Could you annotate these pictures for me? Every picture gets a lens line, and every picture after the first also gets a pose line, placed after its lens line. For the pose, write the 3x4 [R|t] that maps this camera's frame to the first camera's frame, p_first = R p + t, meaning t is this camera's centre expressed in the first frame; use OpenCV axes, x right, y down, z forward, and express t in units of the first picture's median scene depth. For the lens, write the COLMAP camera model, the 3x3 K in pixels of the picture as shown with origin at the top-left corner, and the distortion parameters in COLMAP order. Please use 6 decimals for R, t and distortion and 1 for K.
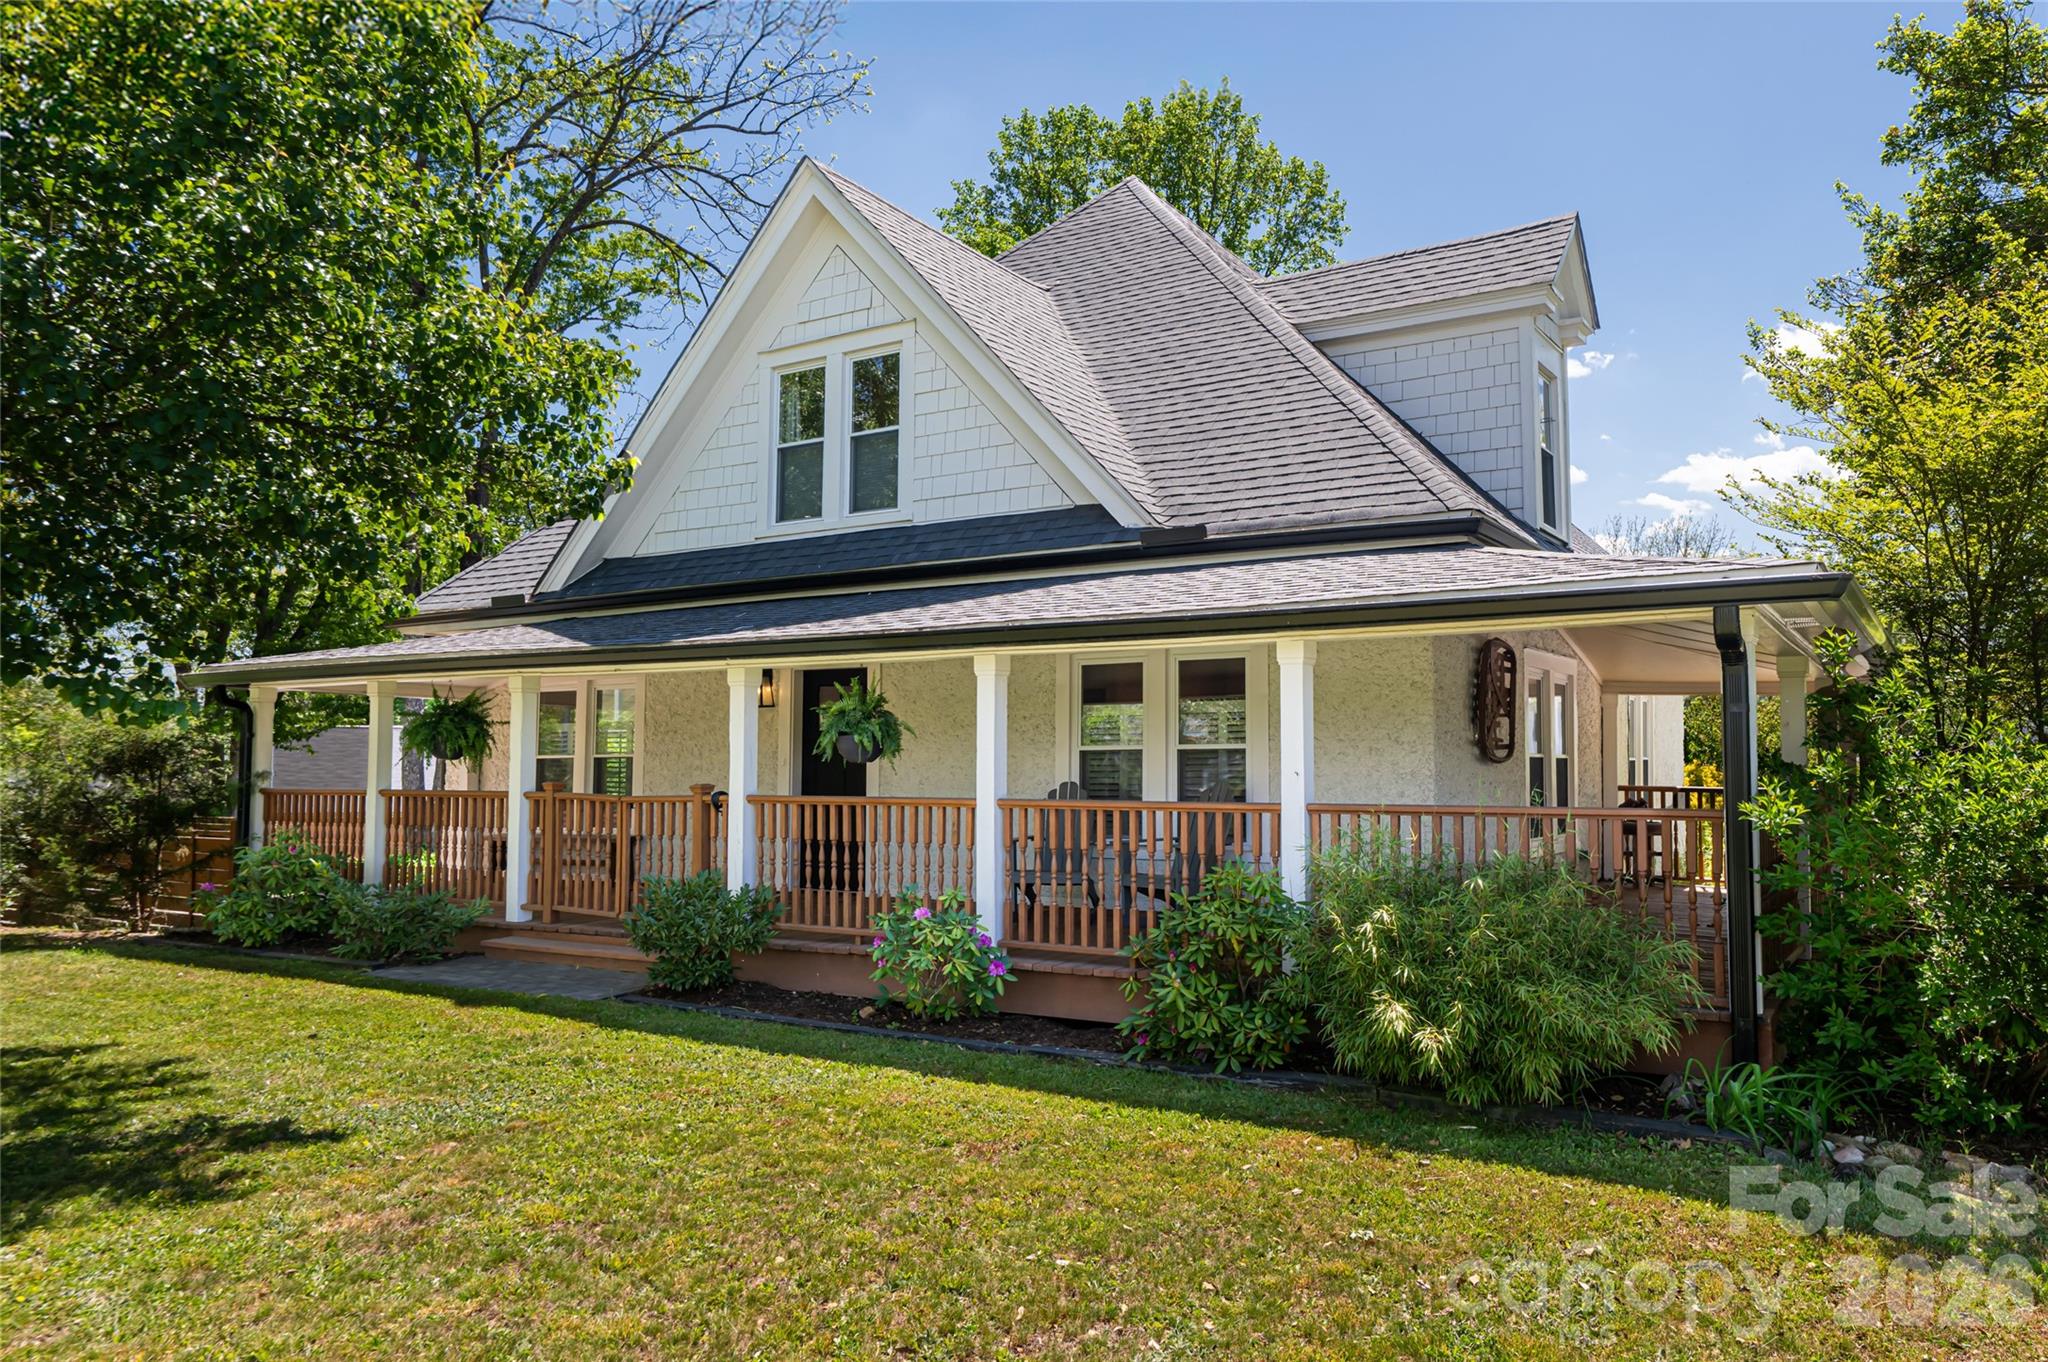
lens RADIAL K [[1260.3, 0, 1031.1], [0, 1260.3, 756.4], [0, 0, 1]] dist [-0.000268, -0.000884]
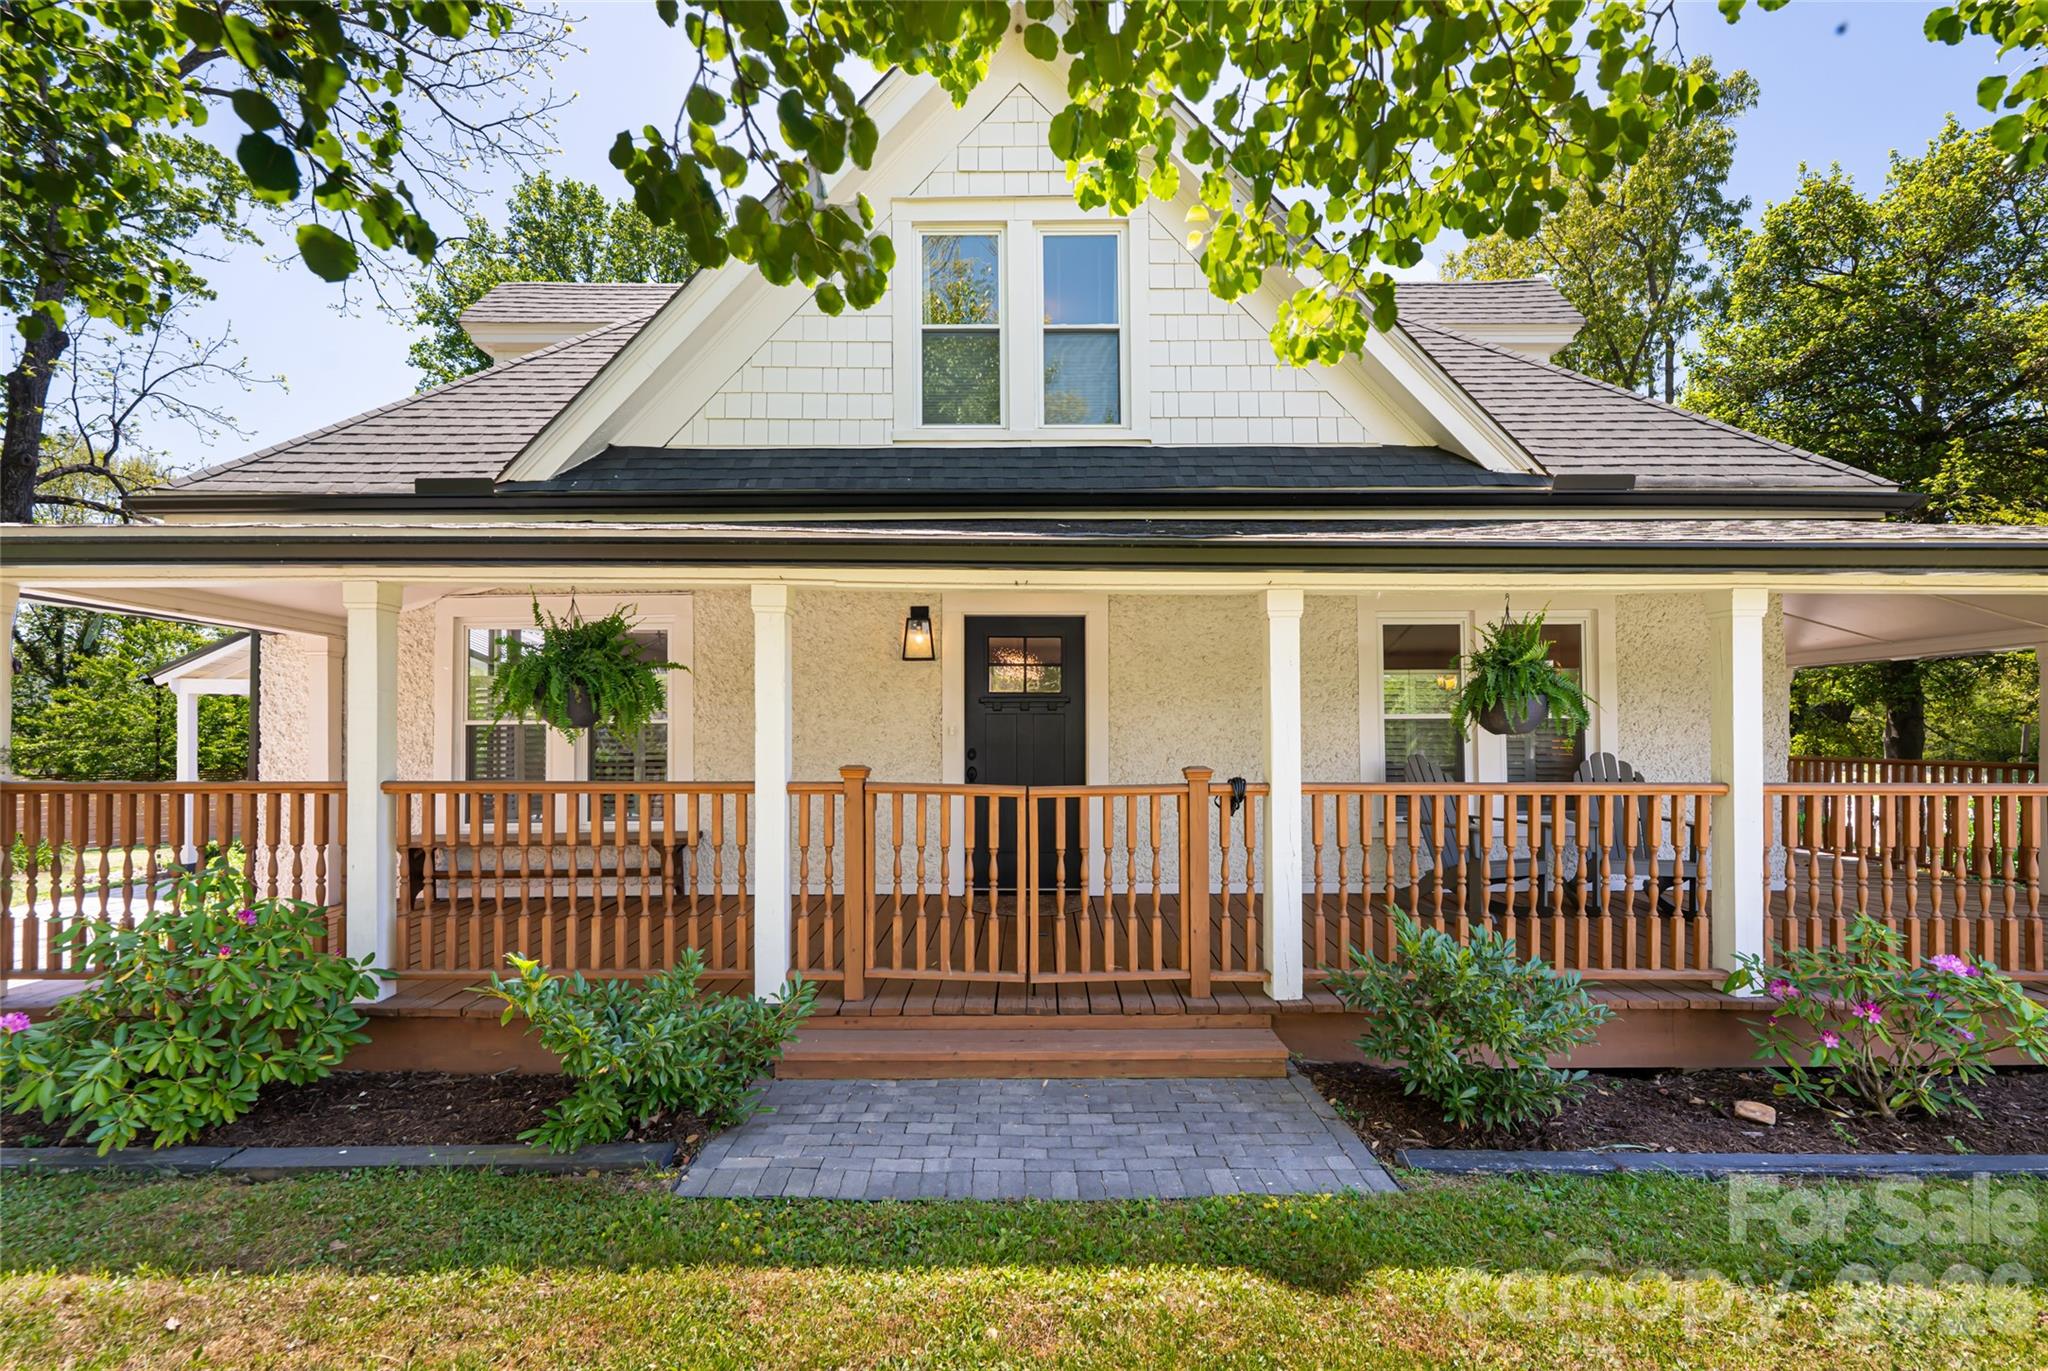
lens RADIAL K [[929.4, 0, 1024.4], [0, 929.4, 742.0], [0, 0, 1]] dist [-0.001256, -0.000503]
pose [[0.871459, -0.000187, 0.490467, -0.440128], [-0.003183, 0.999977, 0.006036, 0.002914], [-0.490457, -0.006822, 0.871439, 0.496858]]
